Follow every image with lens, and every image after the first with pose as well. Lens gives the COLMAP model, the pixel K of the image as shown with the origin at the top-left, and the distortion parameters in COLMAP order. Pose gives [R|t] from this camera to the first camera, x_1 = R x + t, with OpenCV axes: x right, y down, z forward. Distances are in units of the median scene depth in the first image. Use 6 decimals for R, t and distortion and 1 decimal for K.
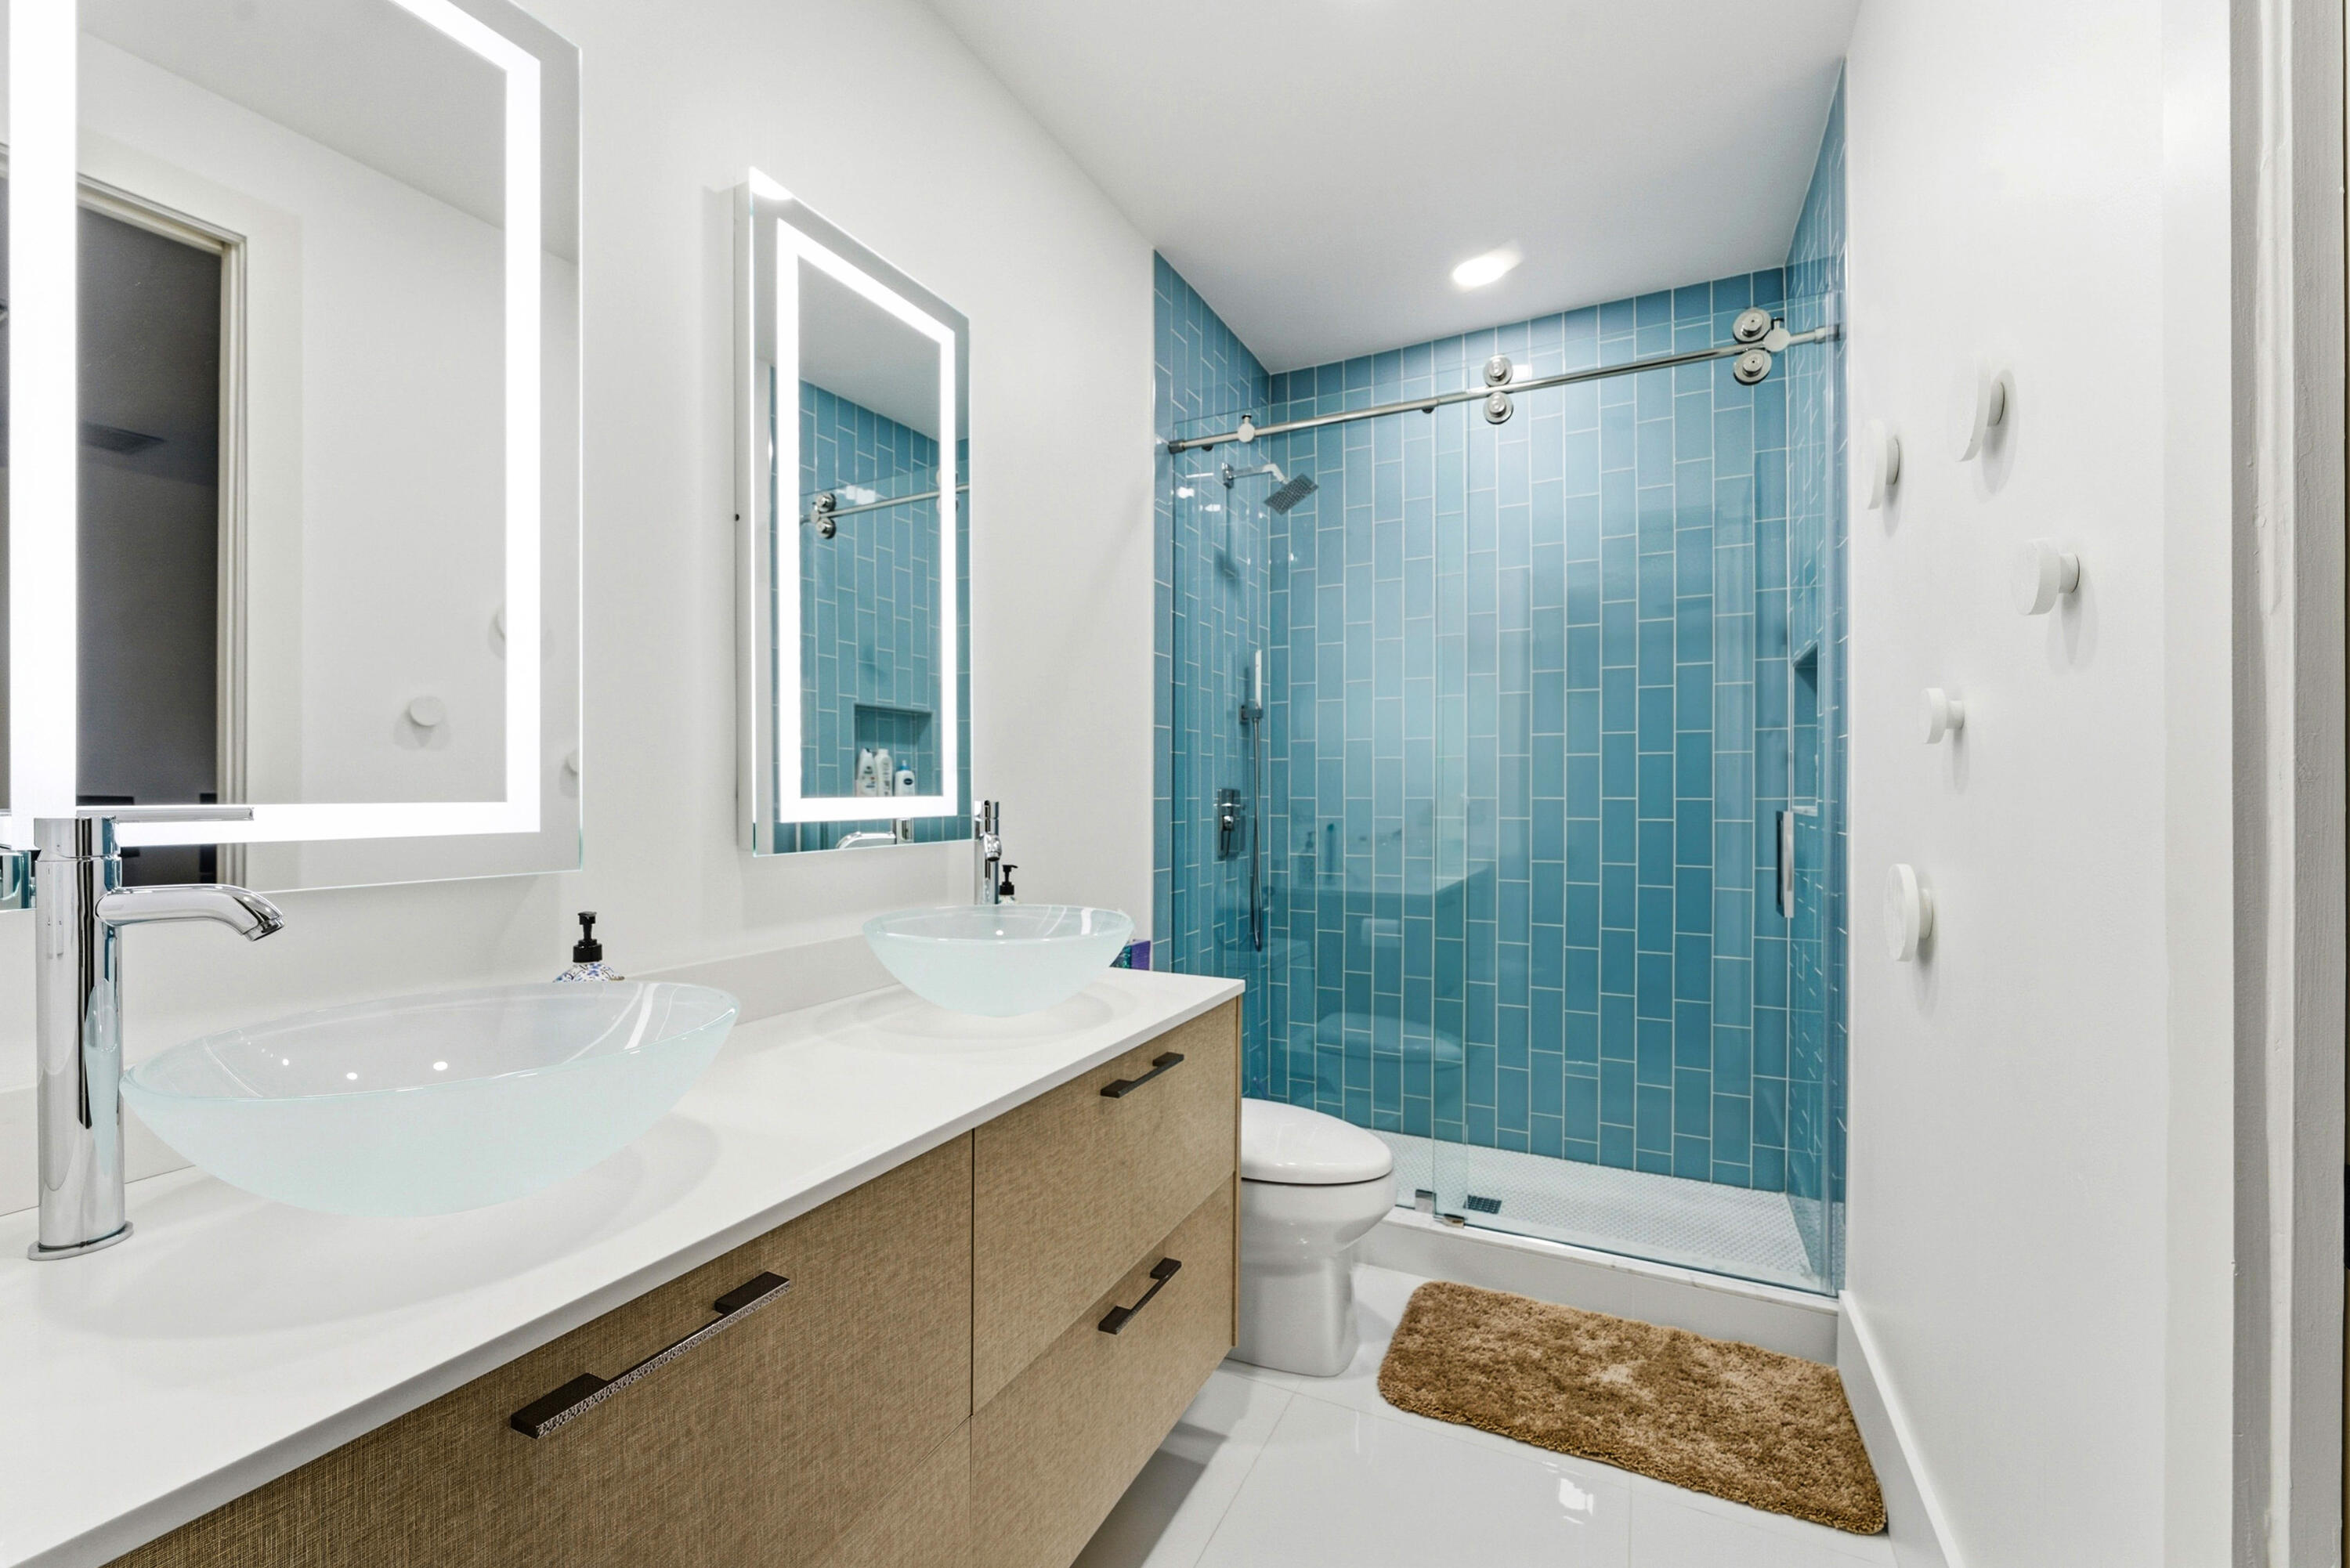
lens RADIAL K [[964.4, 0, 1175.0], [0, 964.4, 784.0], [0, 0, 1]] dist [-0.000616, 0.000060]
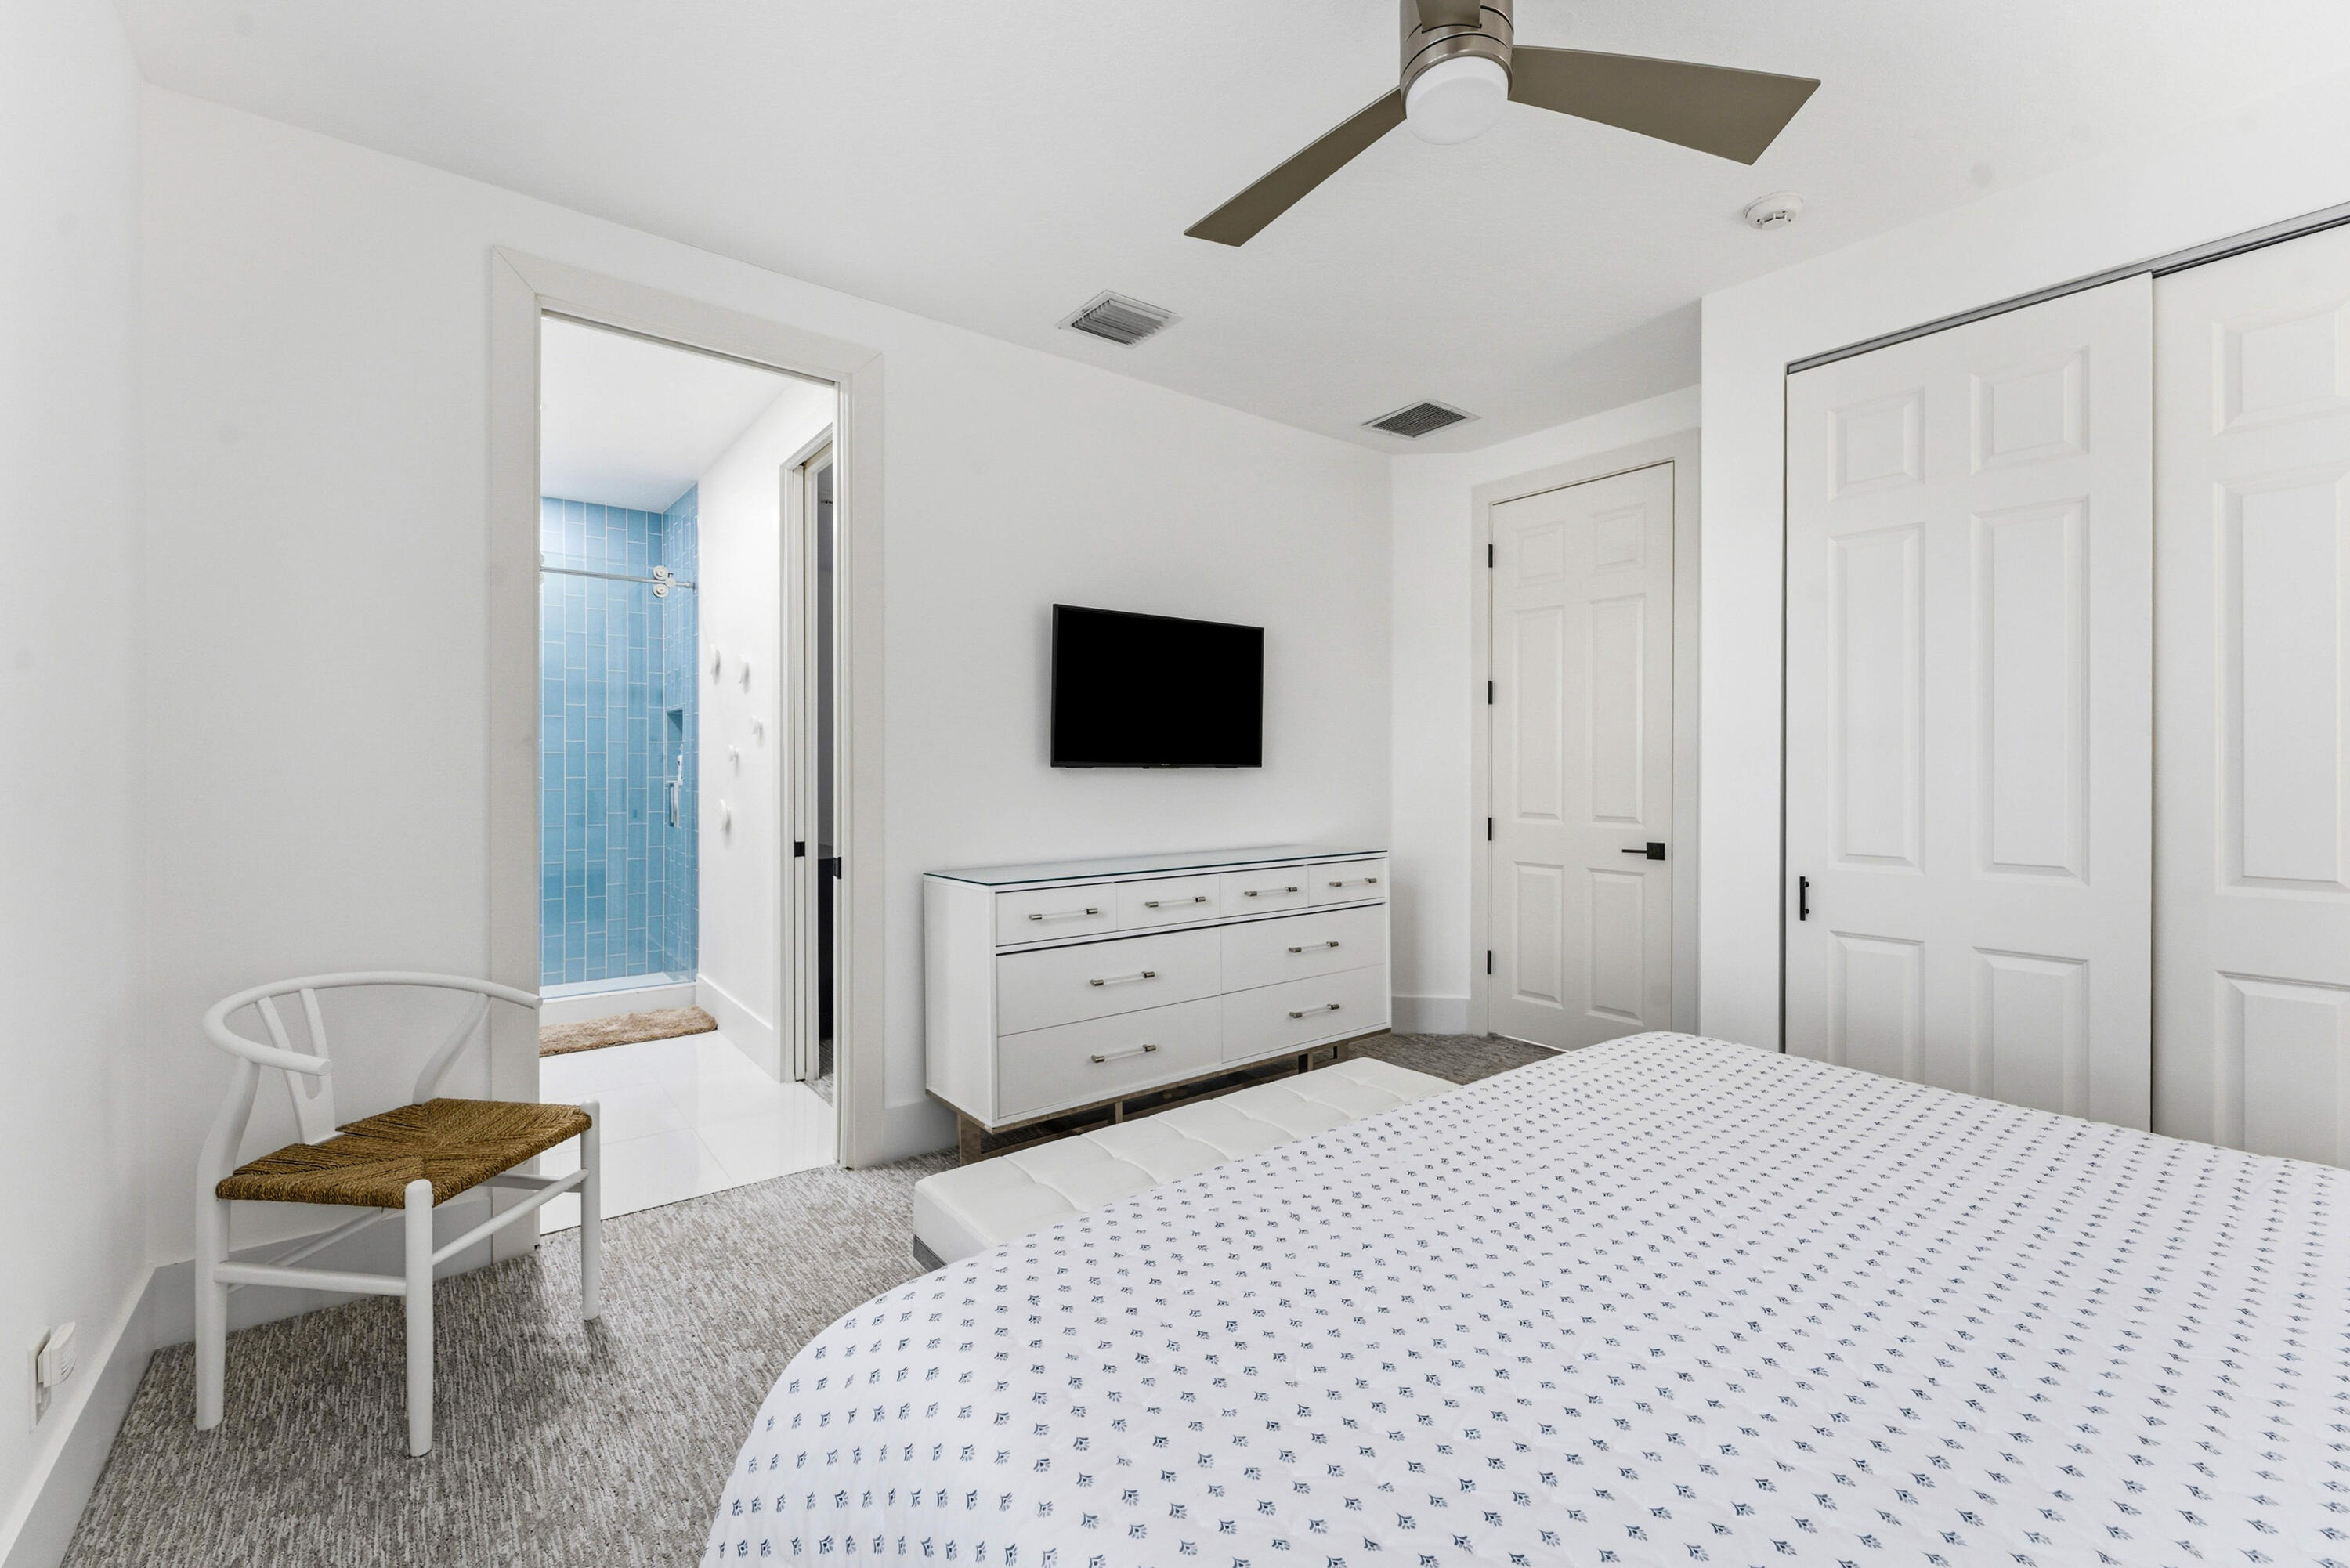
lens RADIAL K [[964.4, 0, 1175.0], [0, 964.4, 784.0], [0, 0, 1]] dist [-0.000616, 0.000060]
pose [[0.443233, -0.013912, 0.896299, -0.874606], [0.000839, 0.999886, 0.015105, -0.002310], [-0.896406, -0.005943, 0.443194, -1.065876]]
